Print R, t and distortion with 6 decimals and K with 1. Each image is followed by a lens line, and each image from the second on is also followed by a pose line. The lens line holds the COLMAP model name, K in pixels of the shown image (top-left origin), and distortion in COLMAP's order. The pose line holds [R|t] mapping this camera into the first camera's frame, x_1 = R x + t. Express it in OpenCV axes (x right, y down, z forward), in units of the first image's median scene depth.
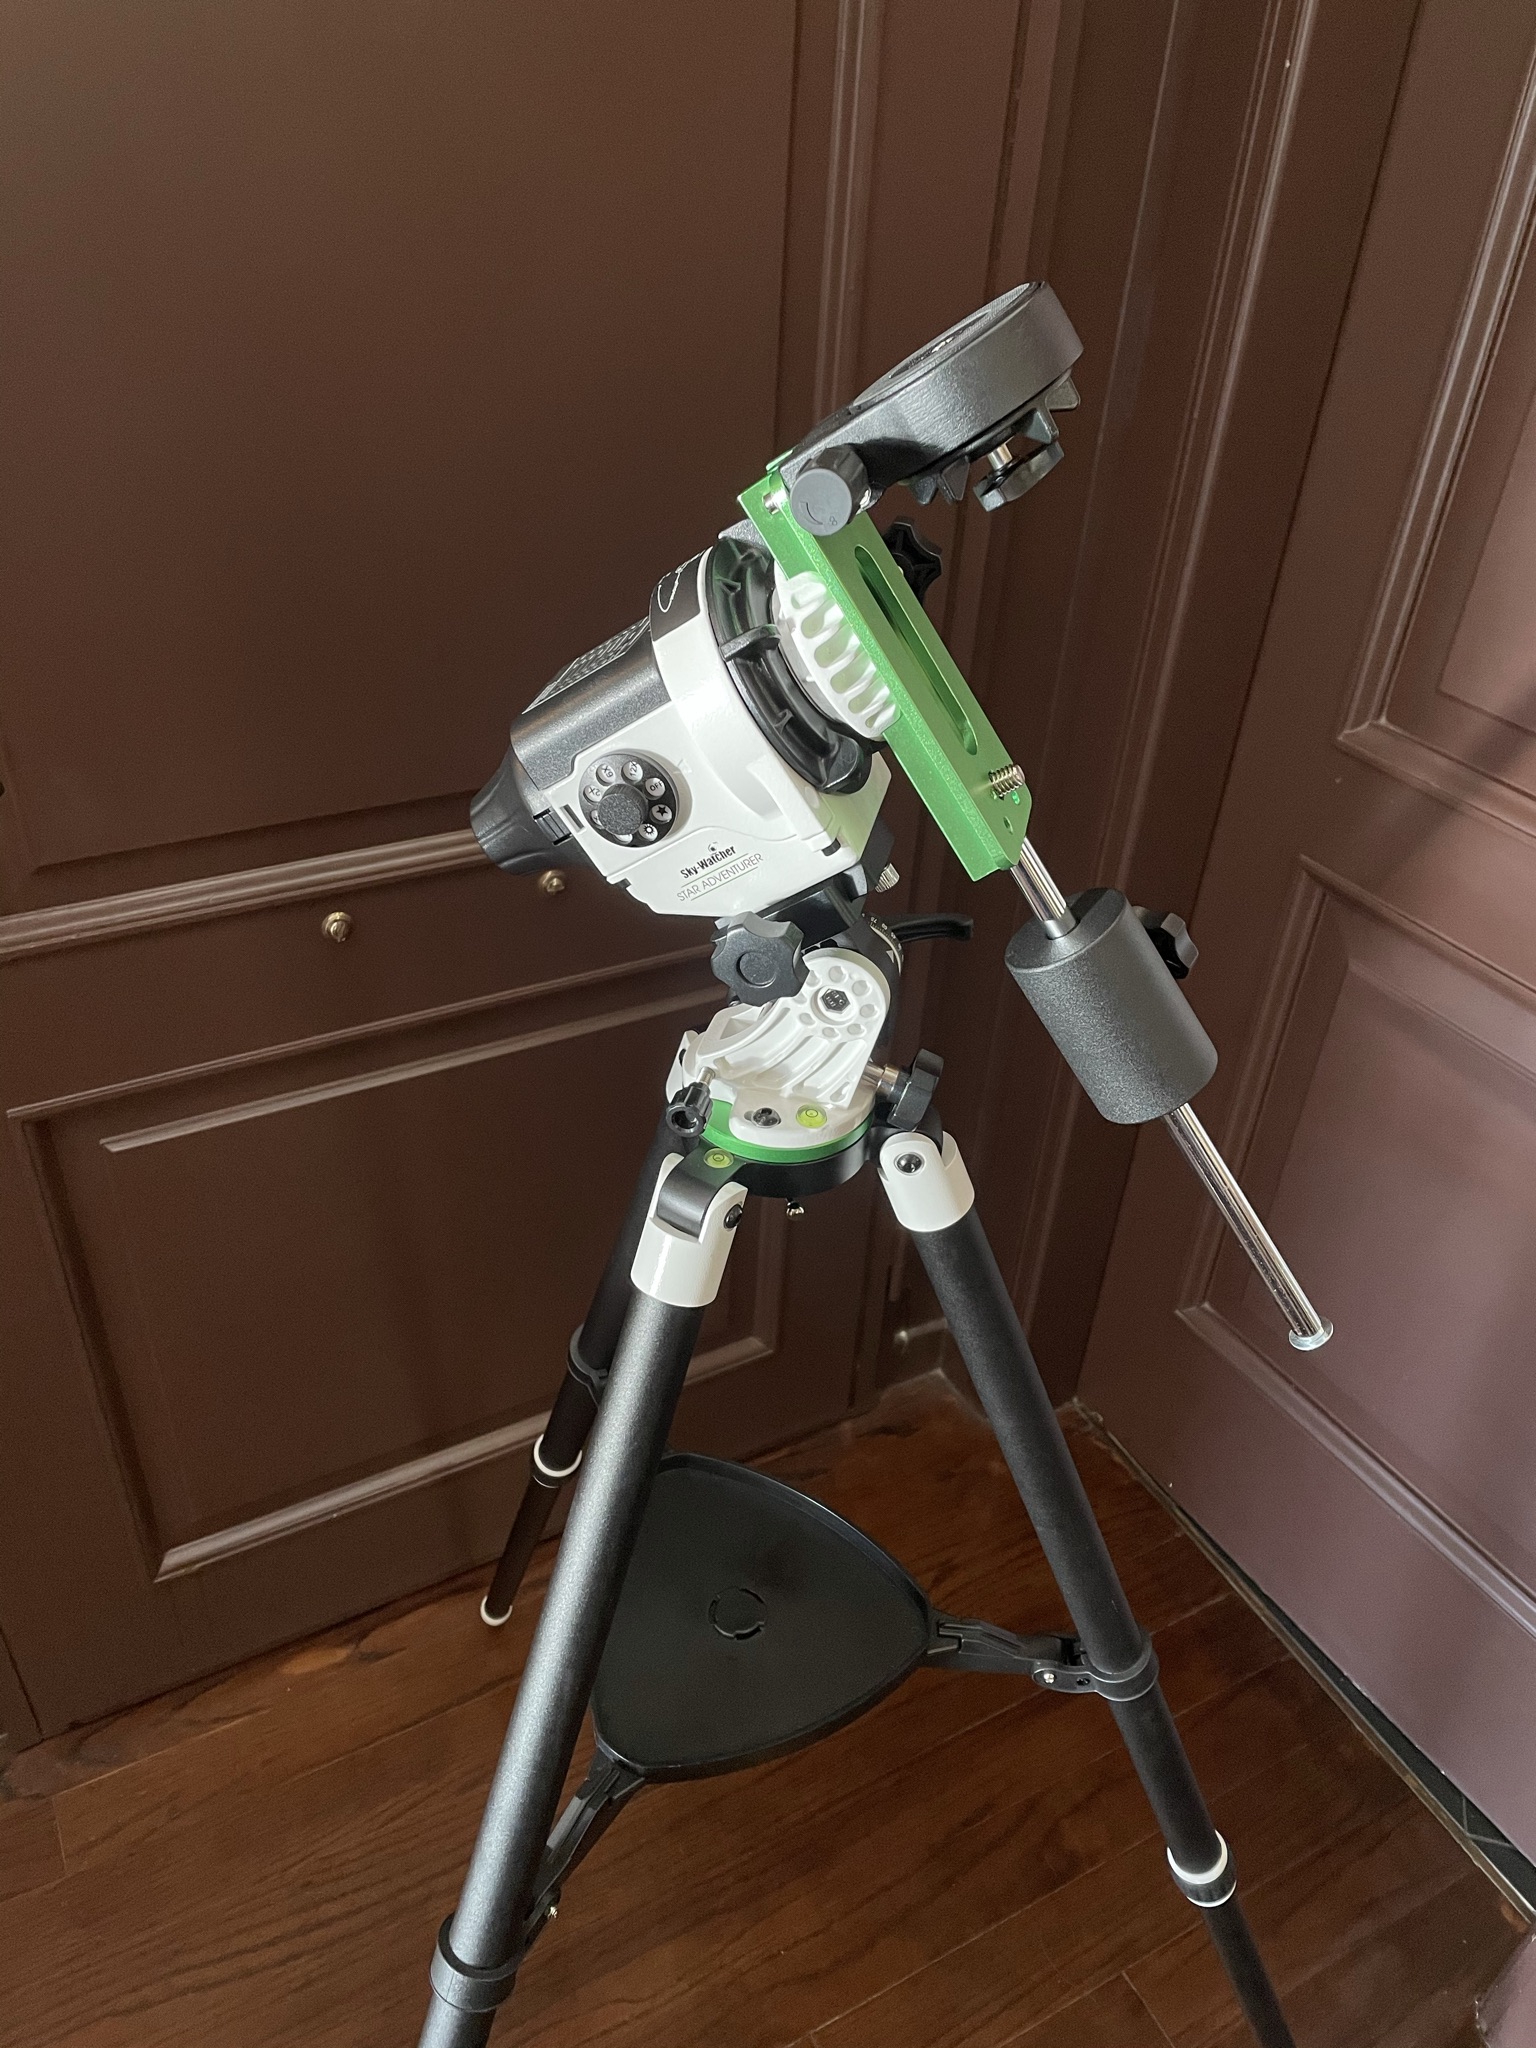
lens RADIAL K [[1558.3, 0, 766.2], [0, 1558.3, 1017.0], [0, 0, 1]] dist [0.049176, -0.077111]
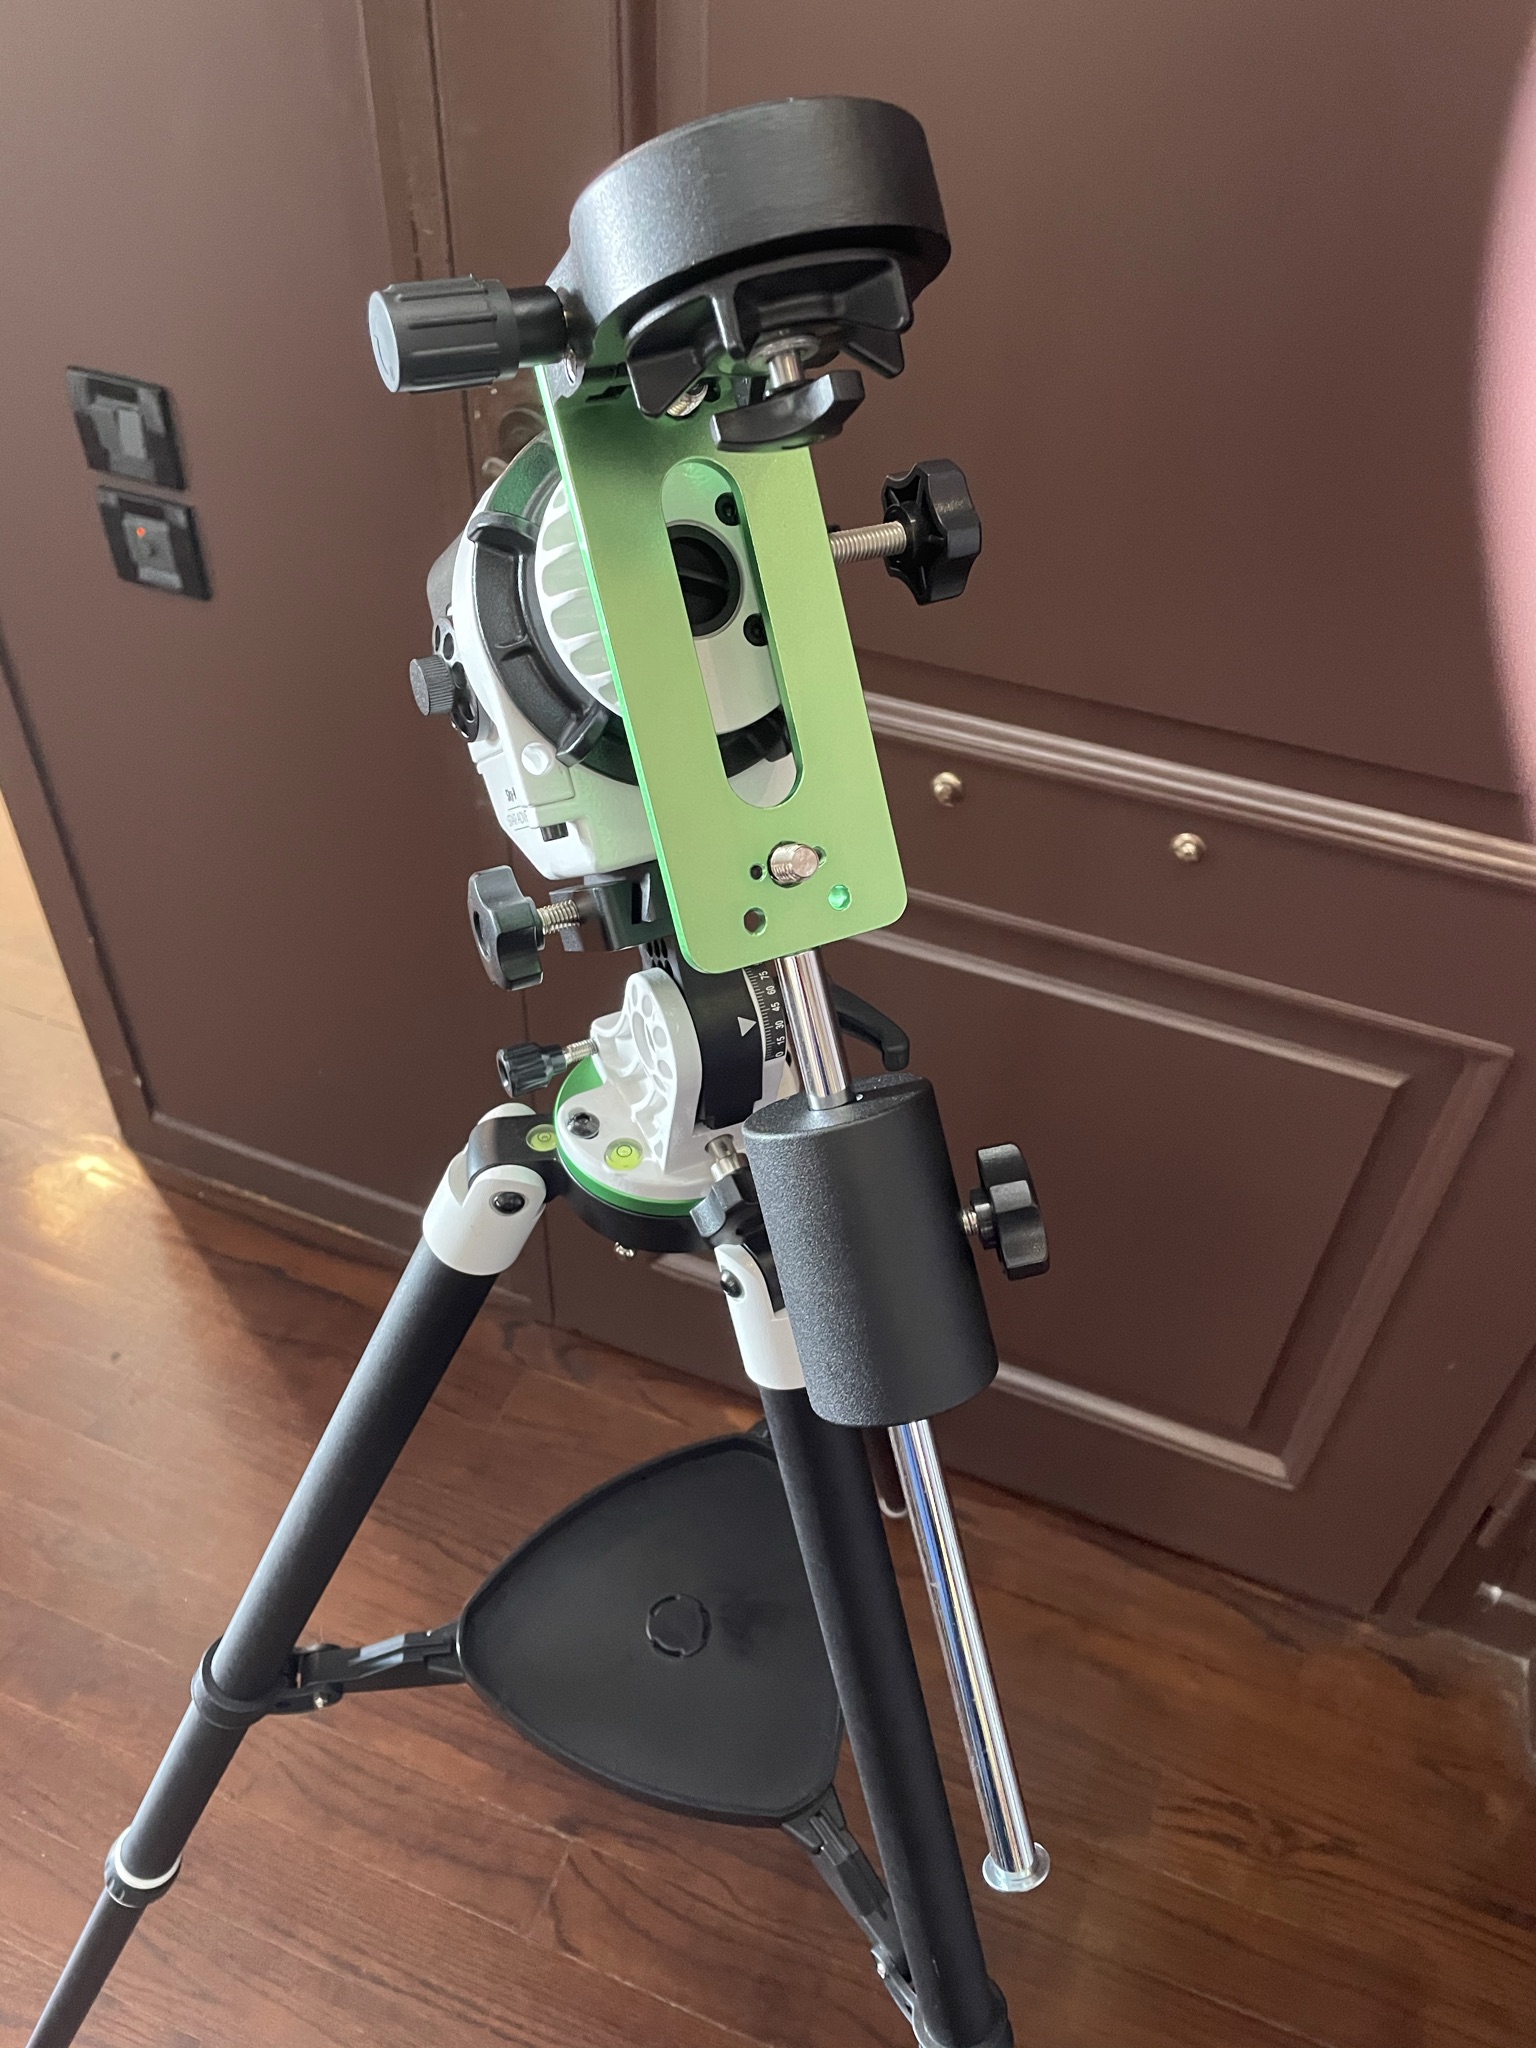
lens RADIAL K [[1558.3, 0, 766.5], [0, 1558.3, 1027.4], [0, 0, 1]] dist [0.049176, -0.077111]
pose [[0.646832, 0.496428, -0.578936, 0.183227], [-0.441109, 0.862796, 0.246993, -0.080264], [0.622118, 0.095611, 0.777064, 0.151292]]
